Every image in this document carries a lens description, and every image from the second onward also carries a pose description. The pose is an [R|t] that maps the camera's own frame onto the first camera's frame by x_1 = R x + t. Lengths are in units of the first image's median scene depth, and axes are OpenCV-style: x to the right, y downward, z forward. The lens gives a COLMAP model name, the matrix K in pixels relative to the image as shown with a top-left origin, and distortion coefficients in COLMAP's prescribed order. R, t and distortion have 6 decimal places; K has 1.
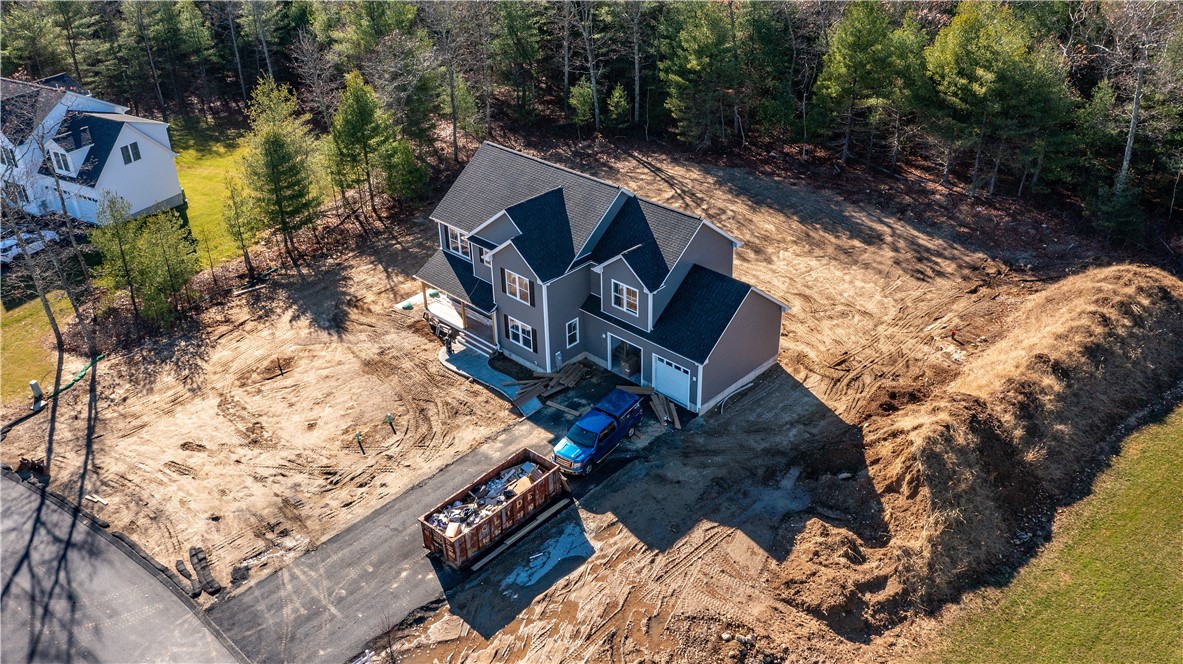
lens RADIAL K [[982.2, 0, 609.8], [0, 982.2, 329.5], [0, 0, 1]] dist [0.006975, -0.057815]
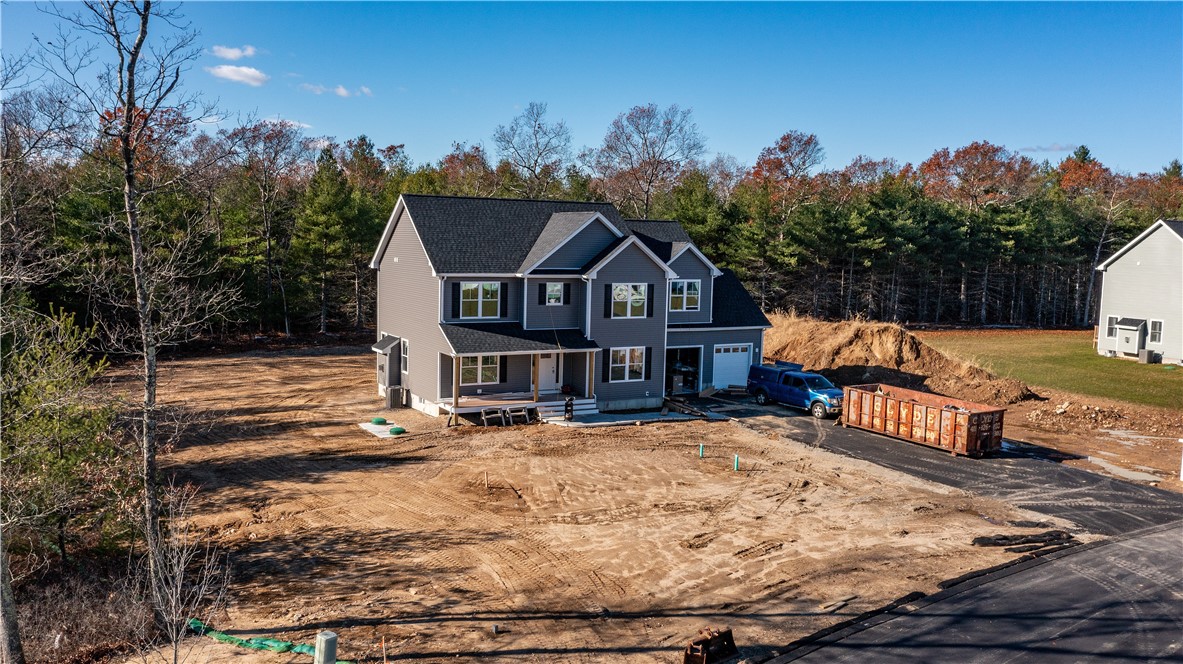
lens RADIAL K [[982.2, 0, 609.8], [0, 982.2, 329.5], [0, 0, 1]] dist [0.006975, -0.057815]
pose [[0.283278, -0.070372, 0.956452, -0.906923], [0.462113, 0.883907, -0.071832, 0.031507], [-0.840360, 0.462337, 0.282912, 0.794975]]
